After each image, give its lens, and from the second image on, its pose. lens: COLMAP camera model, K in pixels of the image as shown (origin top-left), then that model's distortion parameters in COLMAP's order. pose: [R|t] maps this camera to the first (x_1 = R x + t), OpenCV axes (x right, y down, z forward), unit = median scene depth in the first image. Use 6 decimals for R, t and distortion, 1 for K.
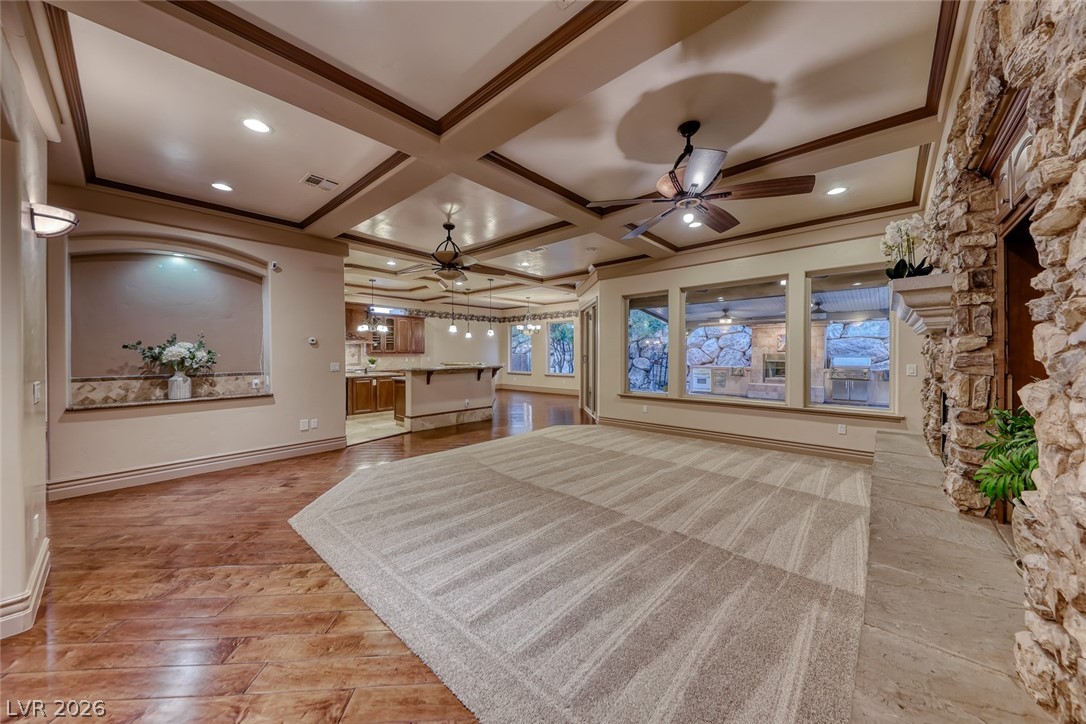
lens RADIAL K [[374.9, 0, 540.8], [0, 374.9, 355.0], [0, 0, 1]] dist [0.010656, 0.000005]
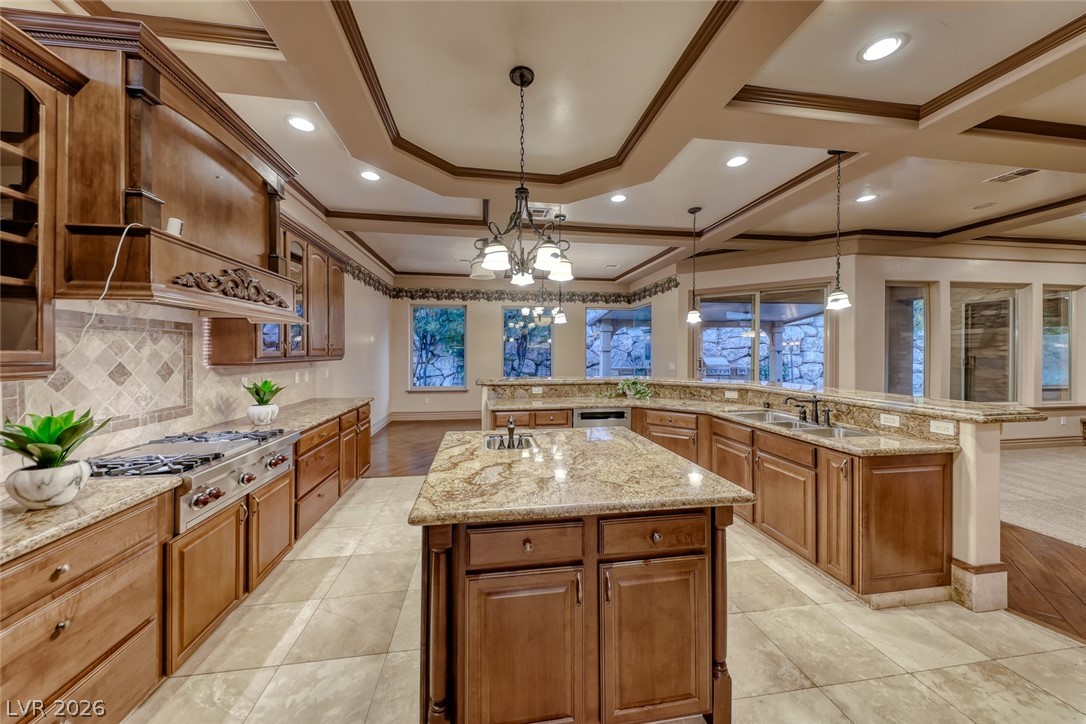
lens RADIAL K [[374.9, 0, 540.0], [0, 374.9, 355.5], [0, 0, 1]] dist [0.010656, 0.000005]
pose [[0.627232, -0.006168, 0.778808, -0.575366], [0.004061, 0.999981, 0.004649, -0.009663], [-0.778822, 0.000246, 0.627246, 0.762224]]
